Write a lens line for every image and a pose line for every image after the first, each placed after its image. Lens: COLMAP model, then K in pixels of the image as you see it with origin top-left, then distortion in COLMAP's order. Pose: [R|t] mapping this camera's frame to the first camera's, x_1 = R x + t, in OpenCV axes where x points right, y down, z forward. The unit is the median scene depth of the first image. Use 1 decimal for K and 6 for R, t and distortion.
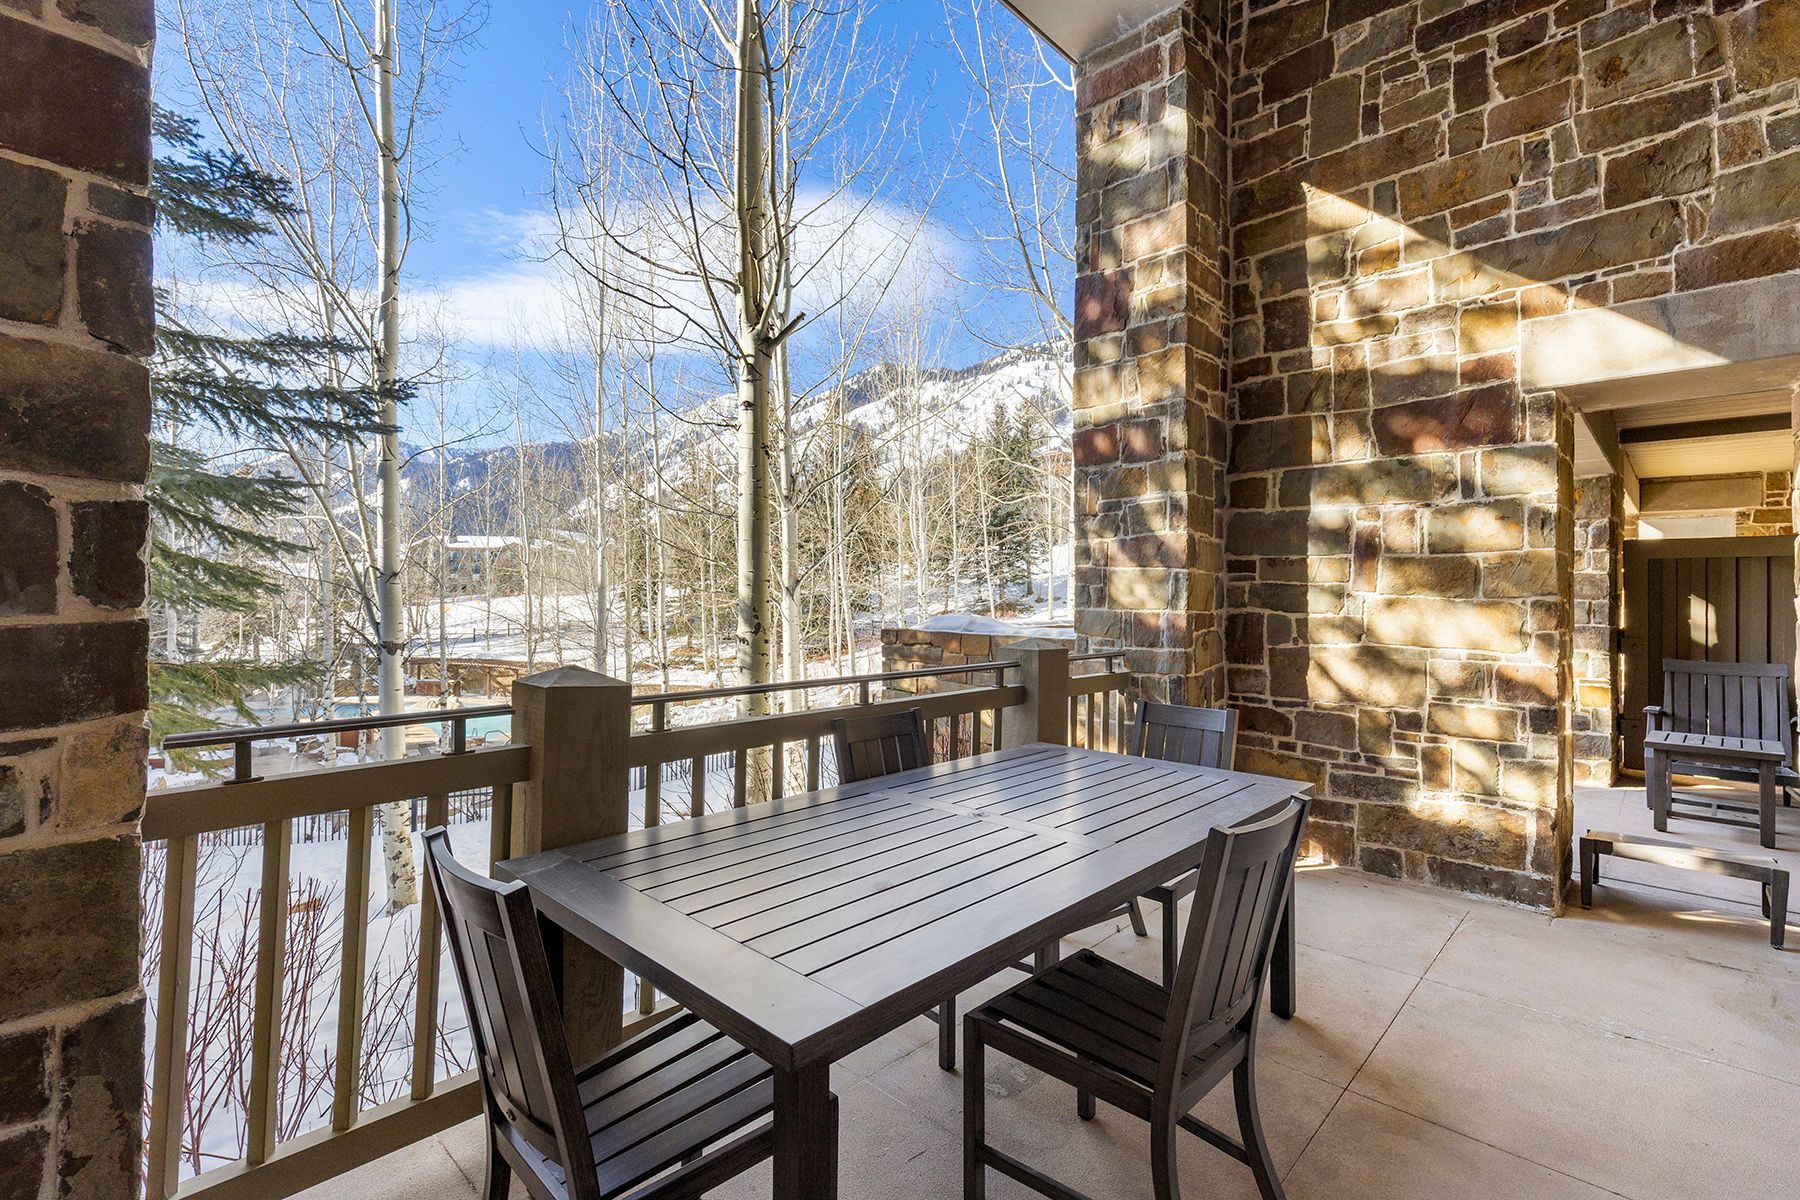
lens RADIAL K [[809.9, 0, 901.4], [0, 809.9, 595.3], [0, 0, 1]] dist [-0.000829, -0.000035]
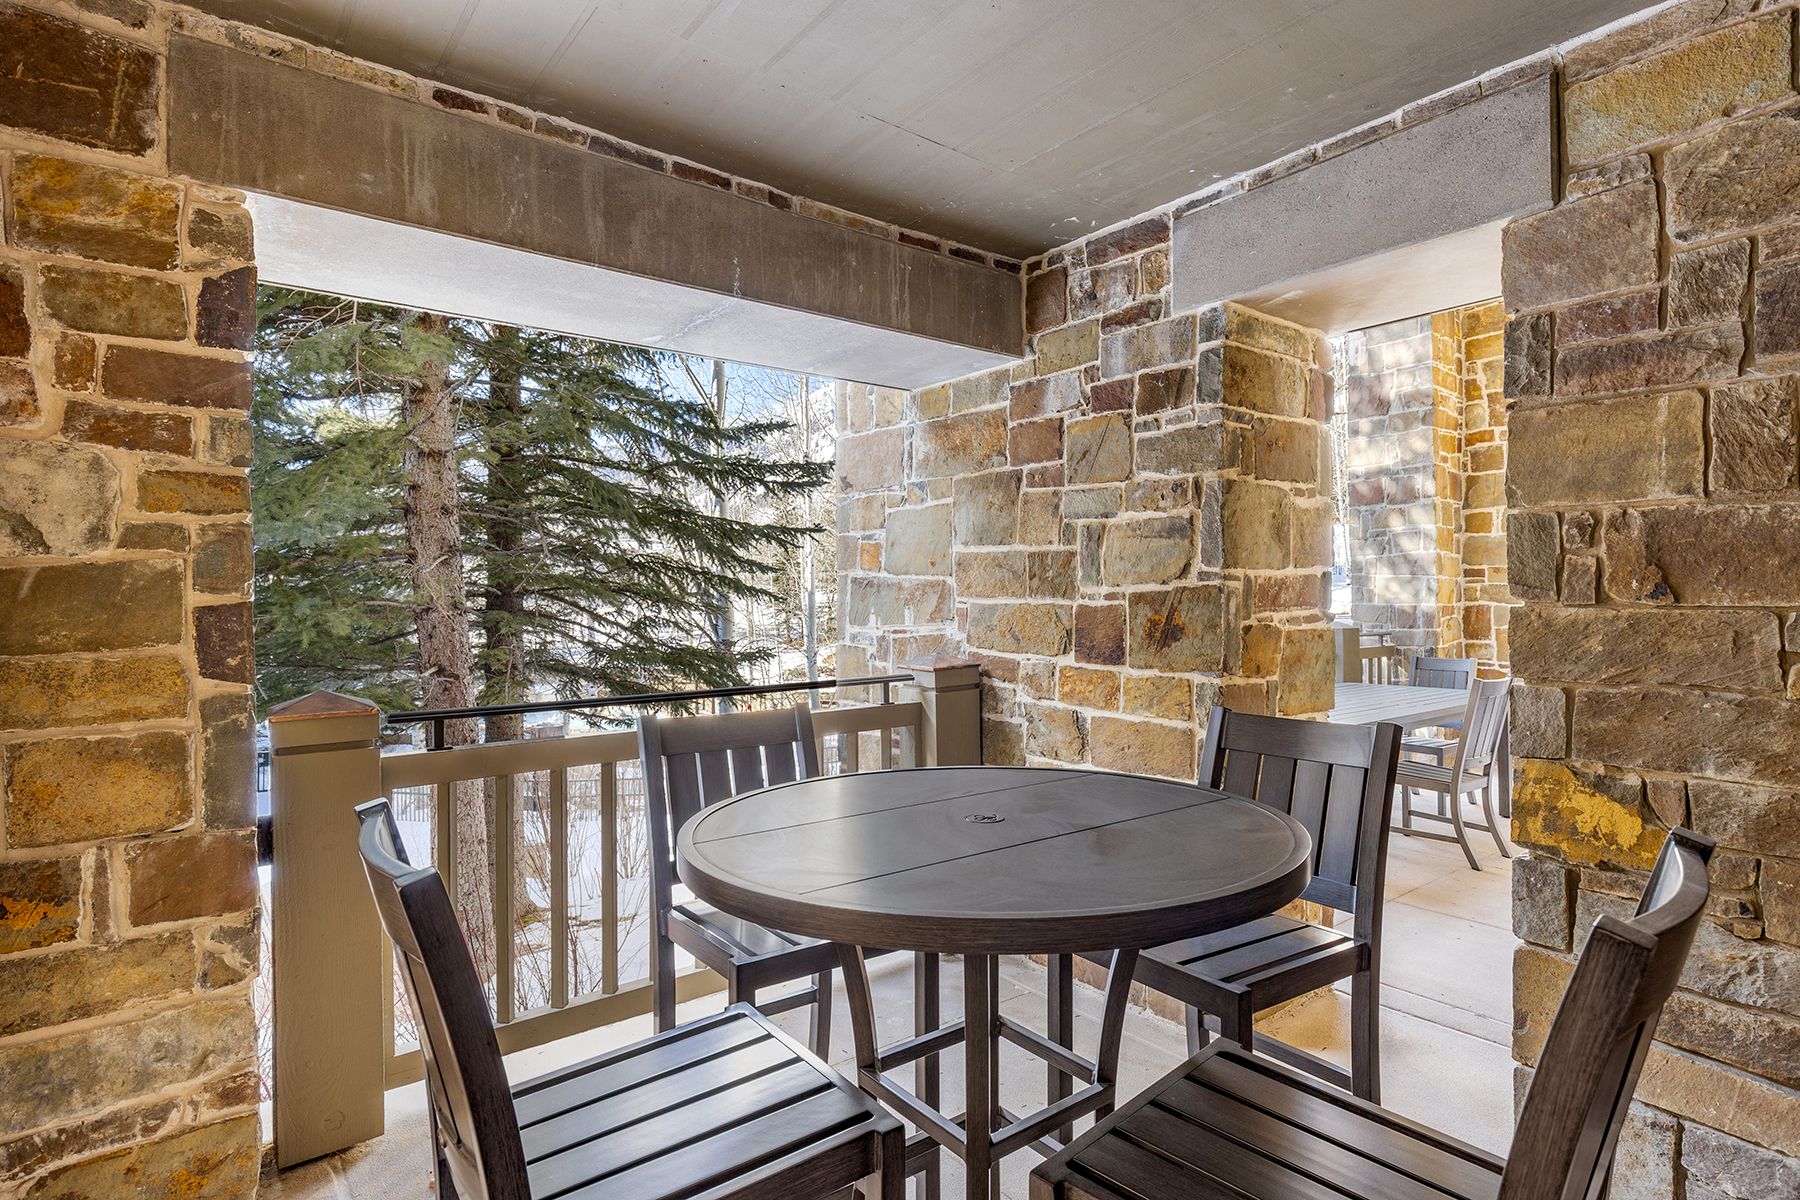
lens RADIAL K [[944.4, 0, 899.2], [0, 944.4, 598.6], [0, 0, 1]] dist [0.001369, 0.000226]
pose [[0.990575, -0.015602, -0.136082, -0.376571], [0.015796, 0.999875, 0.000344, -0.006325], [0.136060, -0.002490, 0.990697, -0.830265]]
